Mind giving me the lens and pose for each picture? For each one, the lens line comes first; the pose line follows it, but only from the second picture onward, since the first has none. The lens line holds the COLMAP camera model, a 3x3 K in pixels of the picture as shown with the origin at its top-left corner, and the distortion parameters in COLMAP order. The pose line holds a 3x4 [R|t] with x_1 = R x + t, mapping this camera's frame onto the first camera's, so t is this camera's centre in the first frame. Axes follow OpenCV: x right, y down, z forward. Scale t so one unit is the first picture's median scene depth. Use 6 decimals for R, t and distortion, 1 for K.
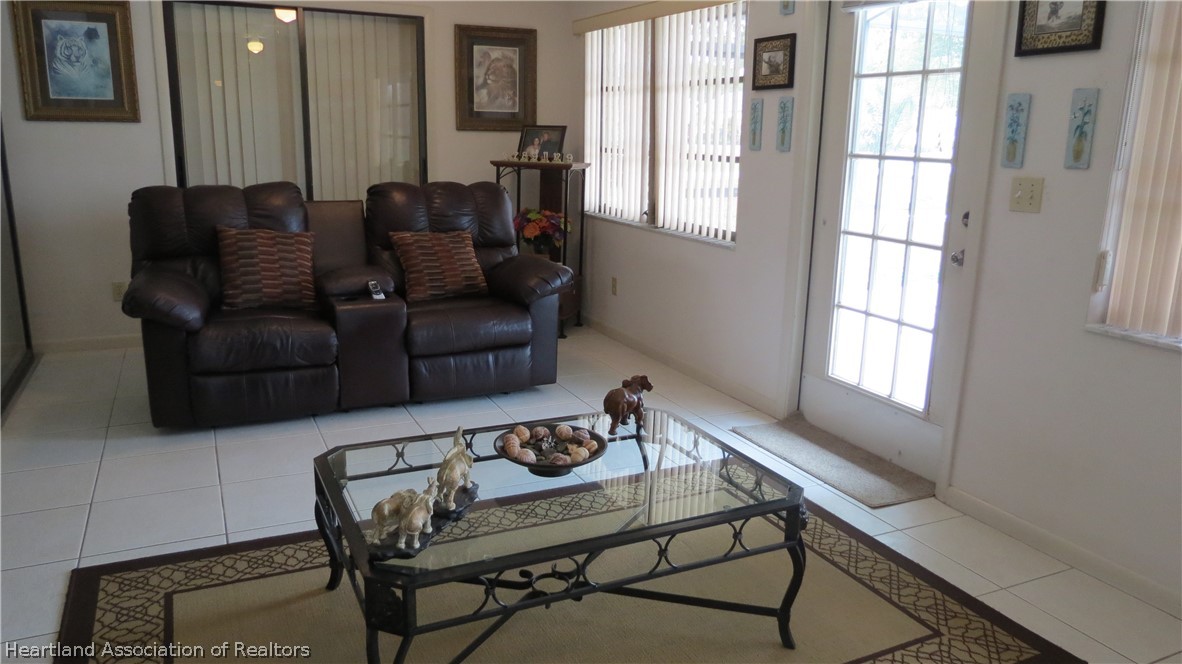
lens RADIAL K [[839.1, 0, 587.1], [0, 839.1, 331.0], [0, 0, 1]] dist [-0.035349, 0.017130]
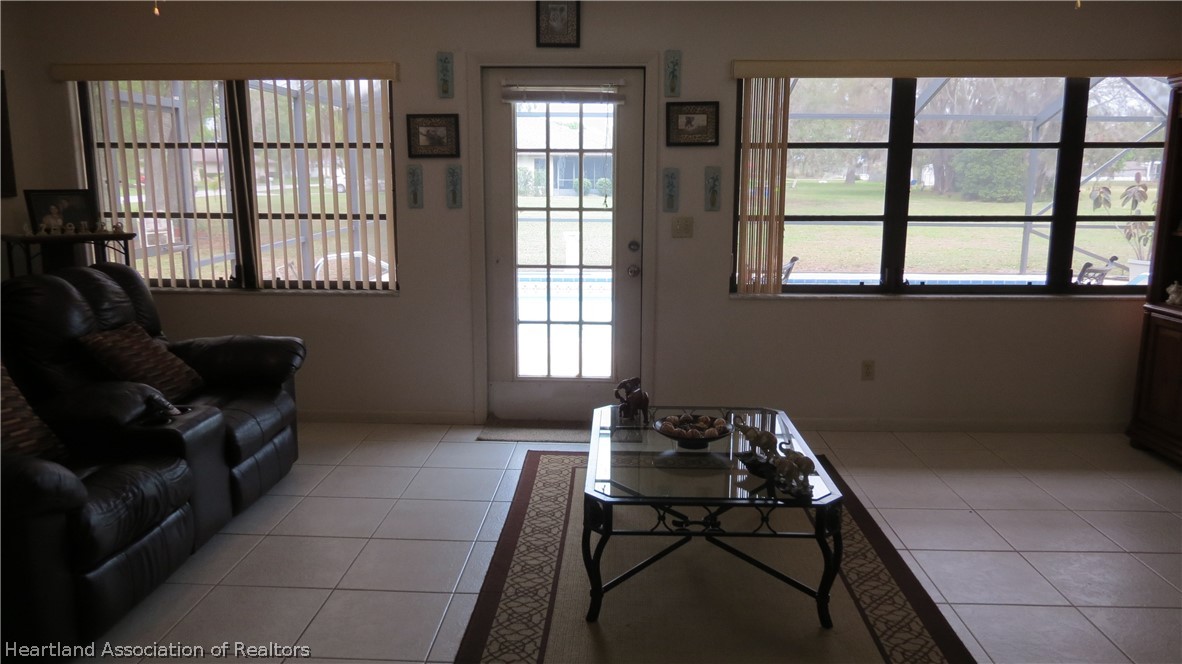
lens RADIAL K [[839.1, 0, 587.5], [0, 839.1, 326.7], [0, 0, 1]] dist [-0.035349, 0.017130]
pose [[0.472932, -0.172676, 0.864013, -0.778546], [0.209762, 0.974479, 0.079937, -0.105411], [-0.855766, 0.143433, 0.497083, 0.255578]]
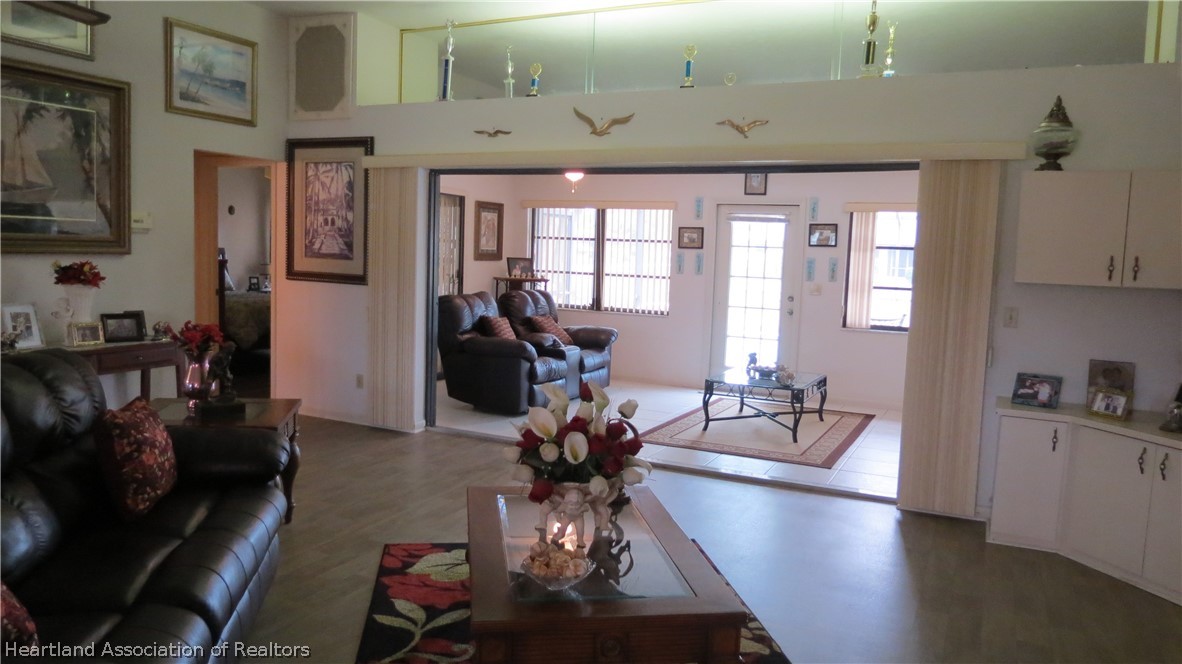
lens RADIAL K [[839.1, 0, 588.6], [0, 839.1, 326.4], [0, 0, 1]] dist [-0.035349, 0.017130]
pose [[0.787220, -0.045244, 0.615010, -1.526441], [0.122201, 0.988973, -0.083663, 0.095883], [-0.604443, 0.141016, 0.784068, -0.681790]]
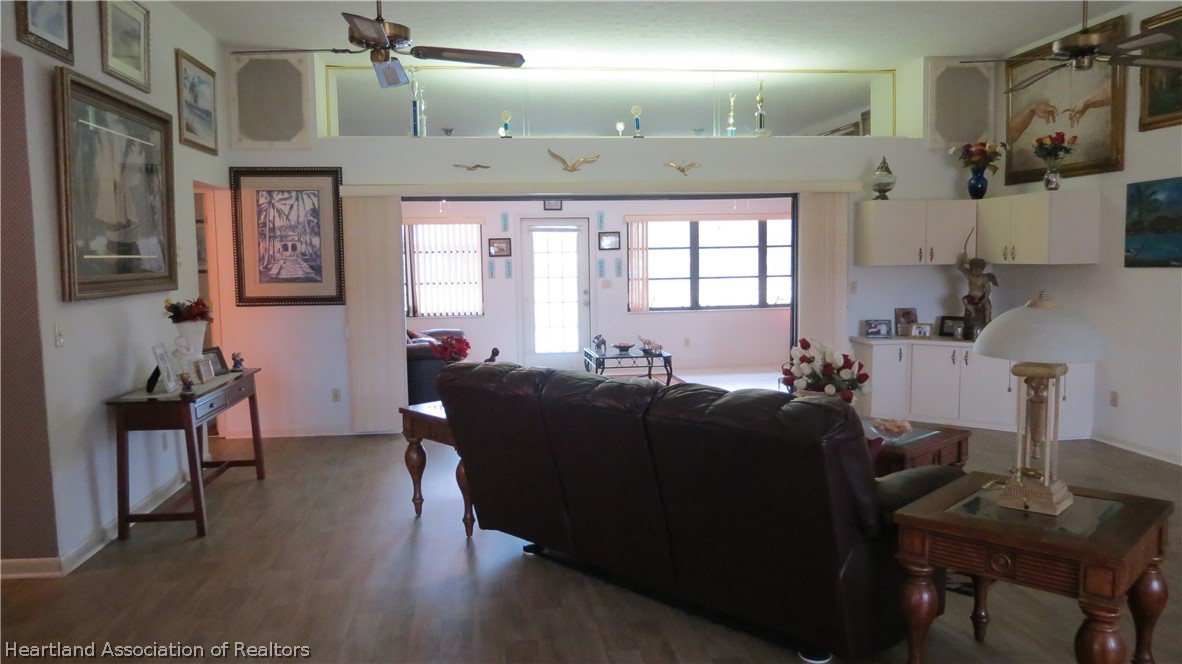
lens RADIAL K [[839.1, 0, 587.7], [0, 839.1, 328.6], [0, 0, 1]] dist [-0.035349, 0.017130]
pose [[0.322883, -0.102711, 0.940849, -2.417330], [0.241866, 0.970040, 0.022893, -0.050919], [-0.915012, 0.220167, 0.338052, -0.167324]]
